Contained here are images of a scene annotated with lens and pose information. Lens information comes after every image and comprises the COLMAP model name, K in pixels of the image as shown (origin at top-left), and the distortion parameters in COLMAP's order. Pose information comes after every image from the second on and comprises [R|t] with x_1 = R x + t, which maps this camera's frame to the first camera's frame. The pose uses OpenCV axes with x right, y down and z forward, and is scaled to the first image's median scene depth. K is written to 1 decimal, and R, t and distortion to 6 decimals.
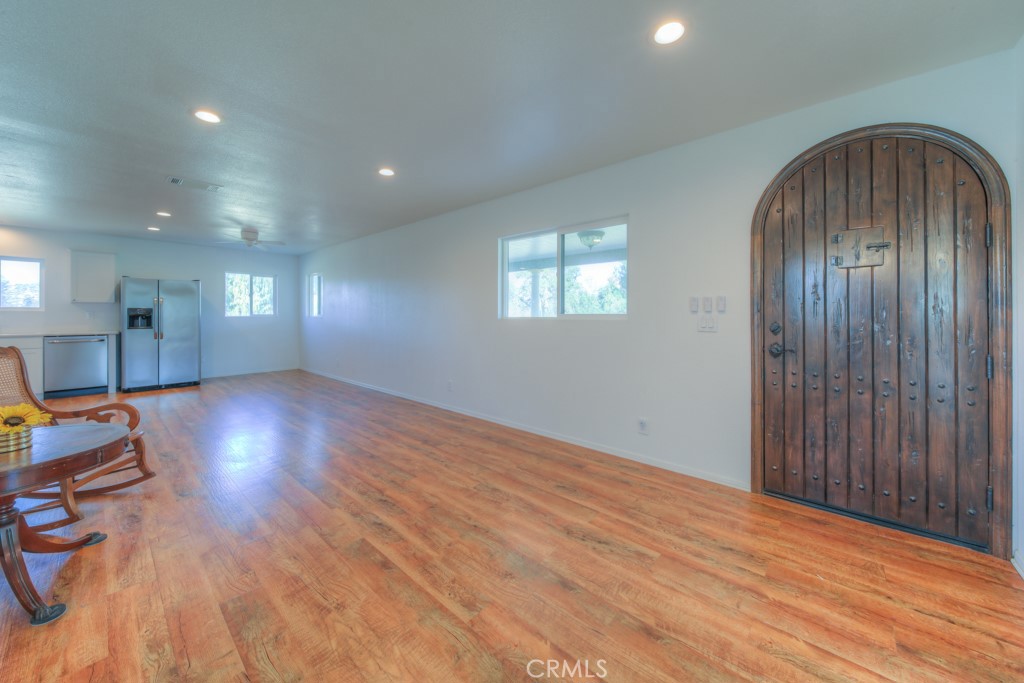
lens RADIAL K [[364.6, 0, 503.8], [0, 364.6, 313.4], [0, 0, 1]] dist [0.000488, -0.001437]
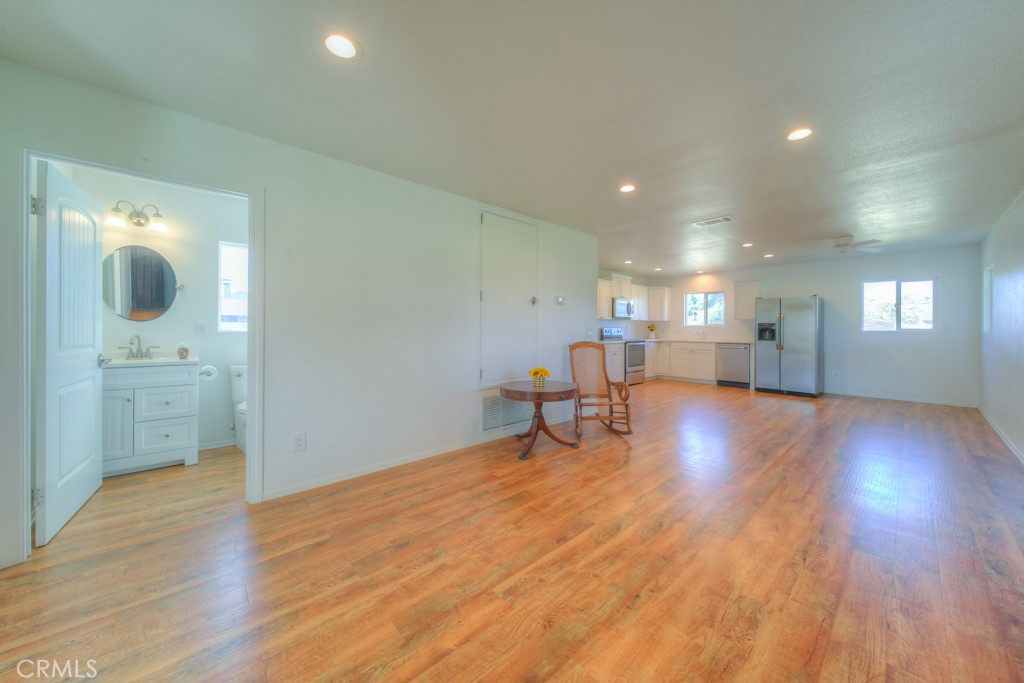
lens RADIAL K [[364.6, 0, 520.4], [0, 364.6, 328.8], [0, 0, 1]] dist [0.000488, -0.001437]
pose [[-0.084004, -0.000242, -0.996465, 0.265570], [-0.000091, 1.000000, -0.000235, 0.004739], [0.996465, 0.000071, -0.084004, 0.301875]]
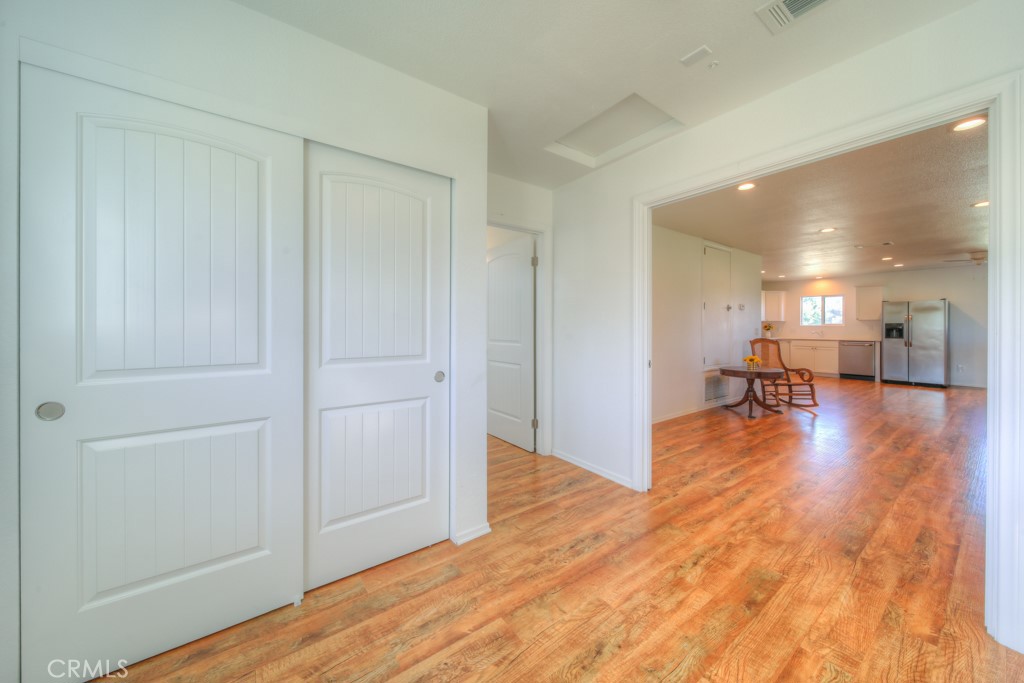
lens RADIAL K [[364.6, 0, 522.0], [0, 364.6, 322.7], [0, 0, 1]] dist [0.000488, -0.001437]
pose [[-0.194001, -0.017208, -0.980850, 0.623678], [0.002446, 0.999835, -0.018025, 0.005574], [0.980998, -0.005897, -0.193927, -0.104380]]
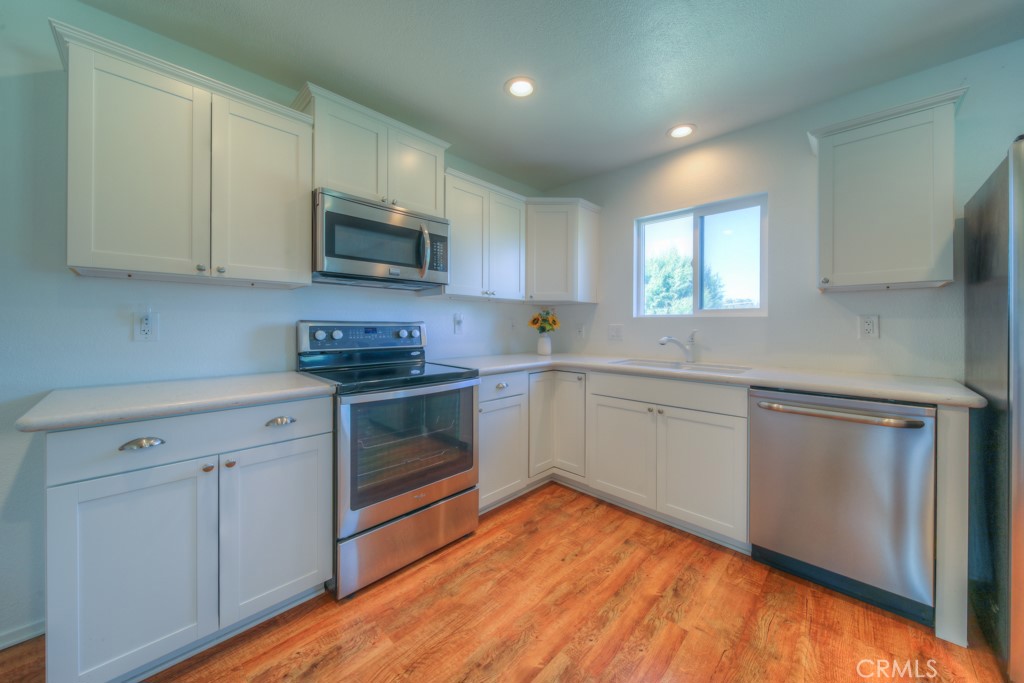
lens RADIAL K [[364.6, 0, 516.5], [0, 364.6, 325.7], [0, 0, 1]] dist [0.000488, -0.001437]
pose [[-0.033024, 0.003416, -0.999449, -0.831378], [-0.001577, 0.999993, 0.003470, 0.003283], [0.999453, 0.001691, -0.033018, 0.722603]]
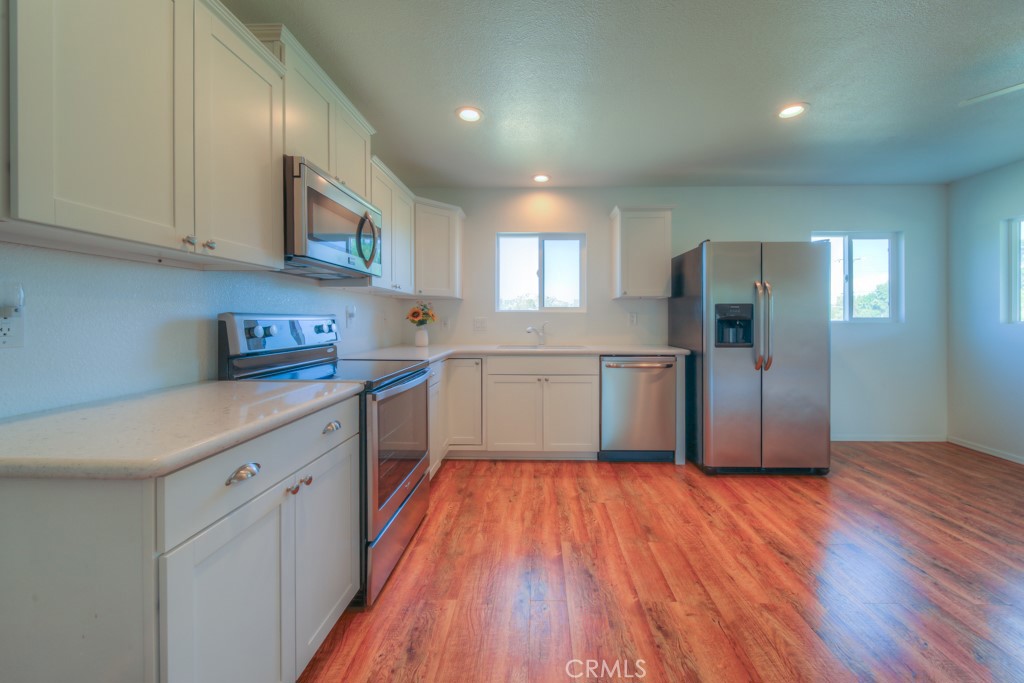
lens RADIAL K [[364.6, 0, 535.1], [0, 364.6, 320.6], [0, 0, 1]] dist [0.000488, -0.001437]
pose [[0.659428, 0.005516, -0.751748, -0.825969], [0.000400, 0.999970, 0.007688, 0.003419], [0.751768, -0.005370, 0.659406, 0.495395]]
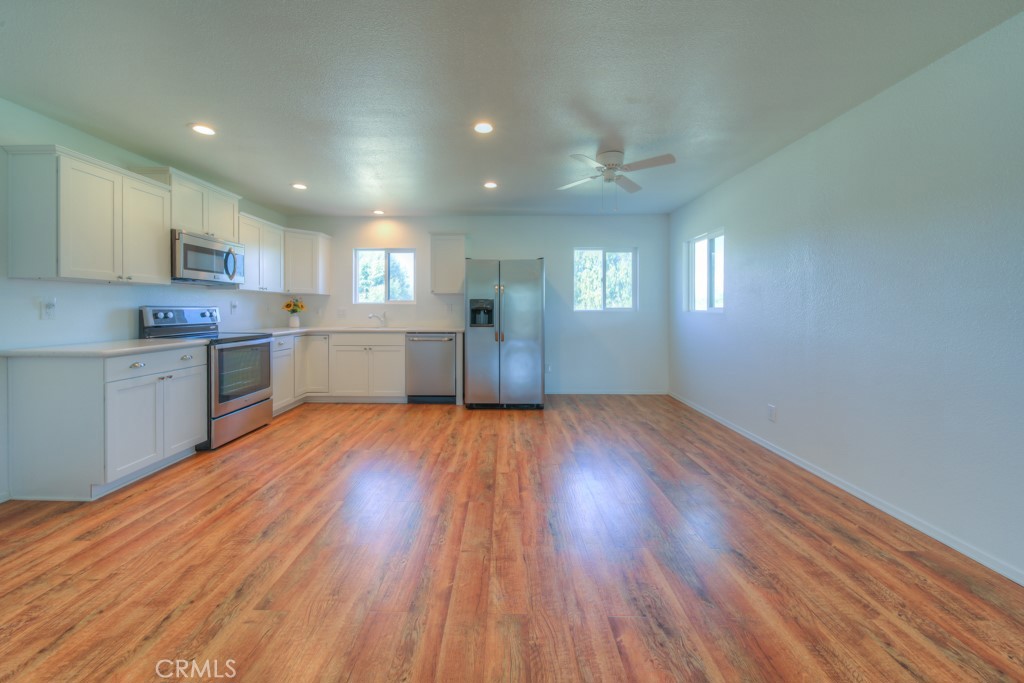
lens RADIAL K [[364.6, 0, 502.0], [0, 364.6, 309.3], [0, 0, 1]] dist [0.000488, -0.001437]
pose [[0.660981, 0.002839, -0.750398, -0.412908], [0.000962, 0.999989, 0.004630, 0.002708], [0.750402, -0.003782, 0.660970, 0.544041]]
